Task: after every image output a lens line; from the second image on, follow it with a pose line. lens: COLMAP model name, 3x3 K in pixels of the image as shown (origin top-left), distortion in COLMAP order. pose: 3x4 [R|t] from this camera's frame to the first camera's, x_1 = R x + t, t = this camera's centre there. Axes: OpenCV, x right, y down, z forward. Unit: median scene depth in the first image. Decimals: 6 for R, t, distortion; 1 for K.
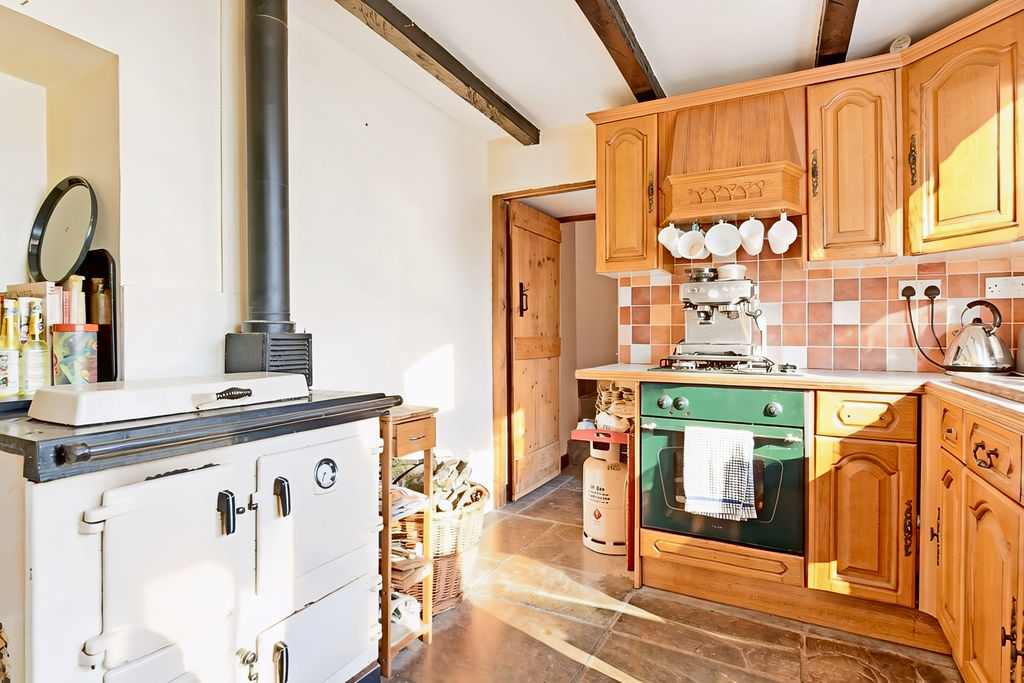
lens RADIAL K [[549.5, 0, 509.9], [0, 549.5, 336.1], [0, 0, 1]] dist [0.004854, 0.000280]
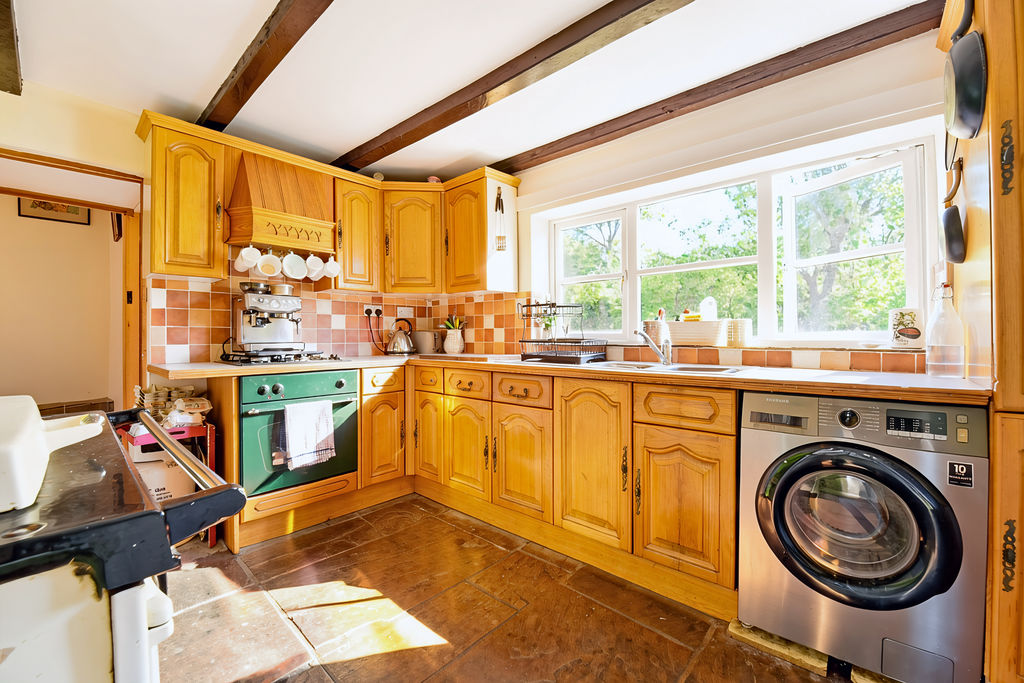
lens RADIAL K [[405.5, 0, 509.0], [0, 405.5, 339.2], [0, 0, 1]] dist [-0.012730, -0.000186]
pose [[0.248888, -0.008429, 0.968496, -0.452807], [0.002203, 0.999964, 0.008137, 0.000193], [-0.968530, 0.000108, 0.248898, 0.229830]]
